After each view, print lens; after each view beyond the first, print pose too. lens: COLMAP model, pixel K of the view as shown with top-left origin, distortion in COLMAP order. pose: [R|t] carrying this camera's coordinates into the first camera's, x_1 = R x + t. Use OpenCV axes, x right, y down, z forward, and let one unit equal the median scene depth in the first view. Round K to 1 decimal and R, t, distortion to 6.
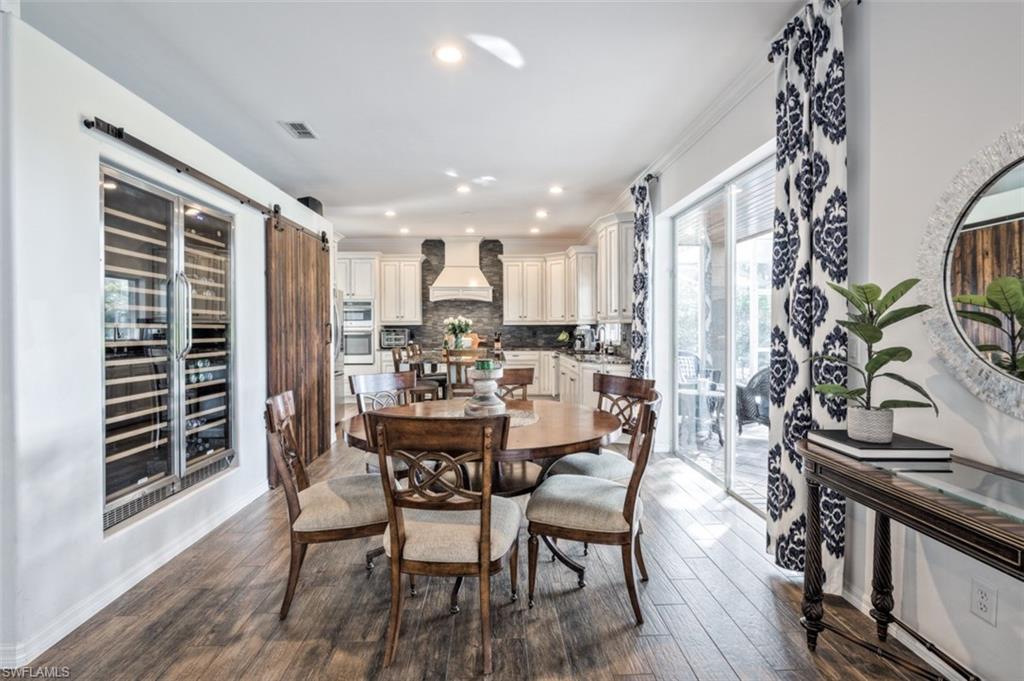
lens RADIAL K [[504.5, 0, 509.3], [0, 504.5, 332.6], [0, 0, 1]] dist [0.000243, 0.000018]
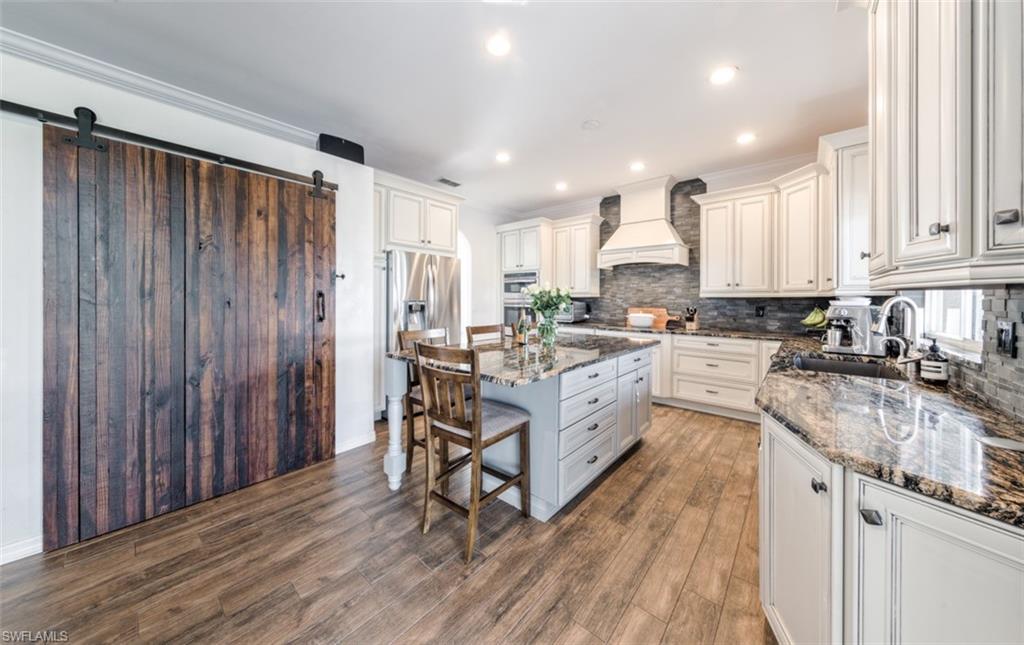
lens RADIAL K [[348.8, 0, 490.3], [0, 348.8, 301.4], [0, 0, 1]] dist [-0.005712, 0.000026]
pose [[0.732558, 0.010270, -0.680627, 0.100377], [-0.014082, 0.999901, -0.000069, -0.005200], [0.680559, 0.009635, 0.732630, 0.448974]]
